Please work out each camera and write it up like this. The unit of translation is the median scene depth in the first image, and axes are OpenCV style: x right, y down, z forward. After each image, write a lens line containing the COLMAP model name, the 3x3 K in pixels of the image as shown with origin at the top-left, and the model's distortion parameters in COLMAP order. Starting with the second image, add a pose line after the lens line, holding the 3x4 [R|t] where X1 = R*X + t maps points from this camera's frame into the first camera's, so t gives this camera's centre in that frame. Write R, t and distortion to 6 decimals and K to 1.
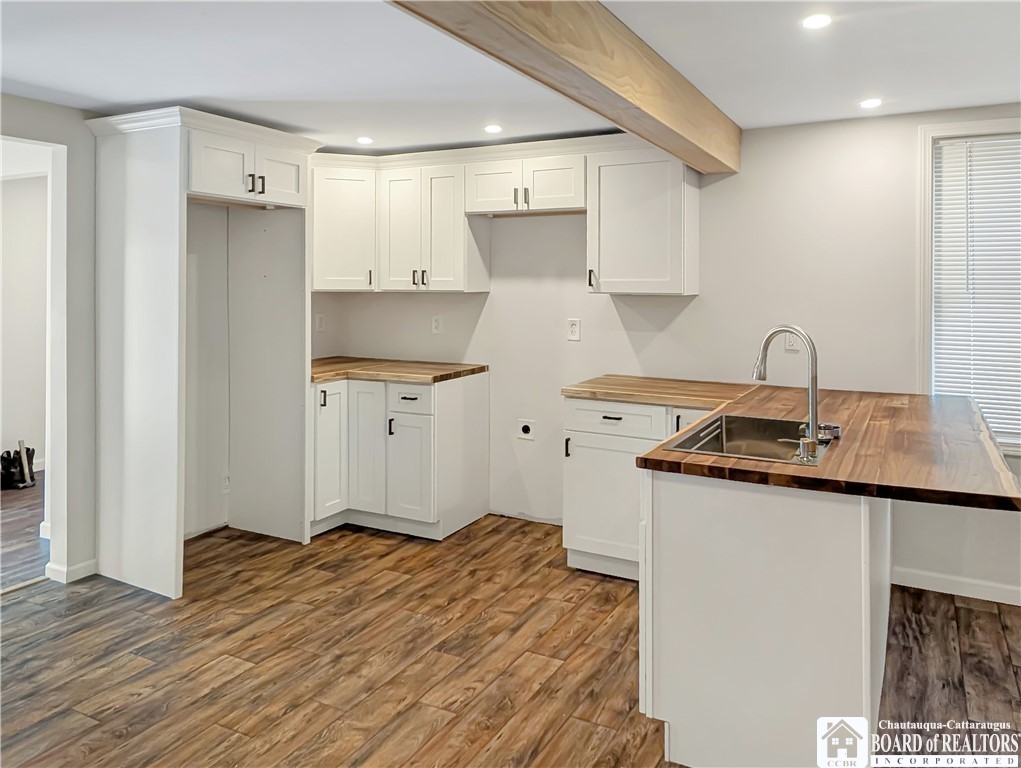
lens RADIAL K [[753.2, 0, 513.1], [0, 753.2, 285.4], [0, 0, 1]] dist [0.001399, 0.006669]
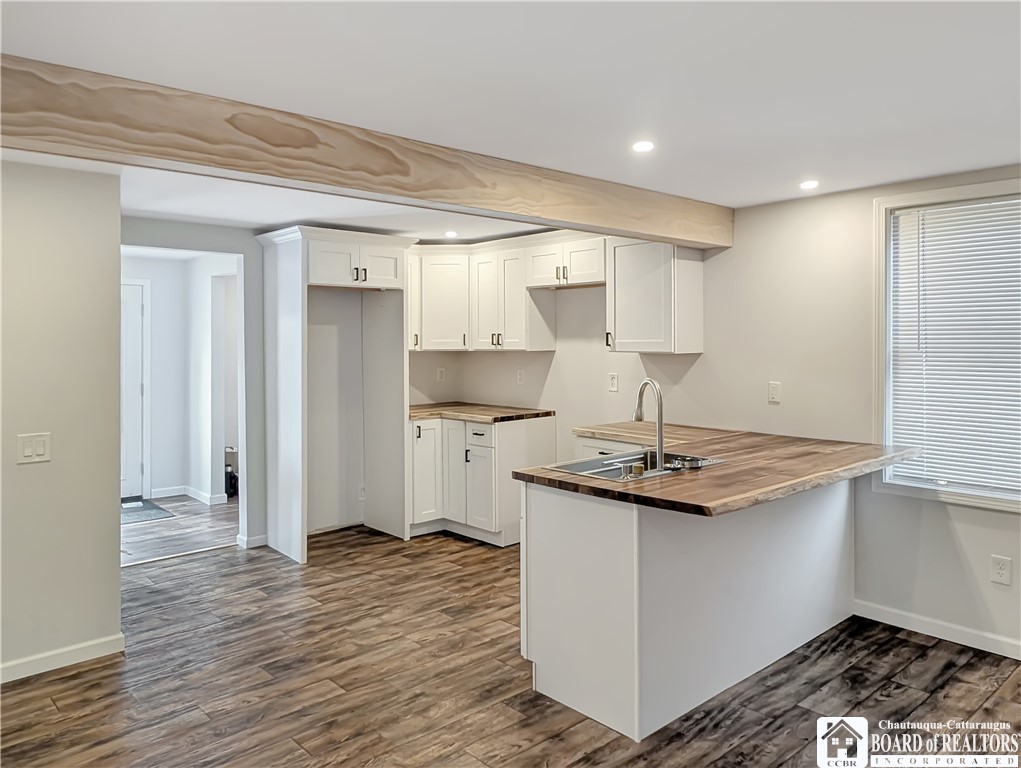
lens RADIAL K [[734.3, 0, 509.1], [0, 734.3, 341.9], [0, 0, 1]] dist [0.005623, -0.000862]
pose [[0.938883, -0.008158, -0.344140, 0.364348], [0.008802, 0.999961, 0.000310, -0.007767], [0.344124, -0.003320, 0.938918, -0.166517]]
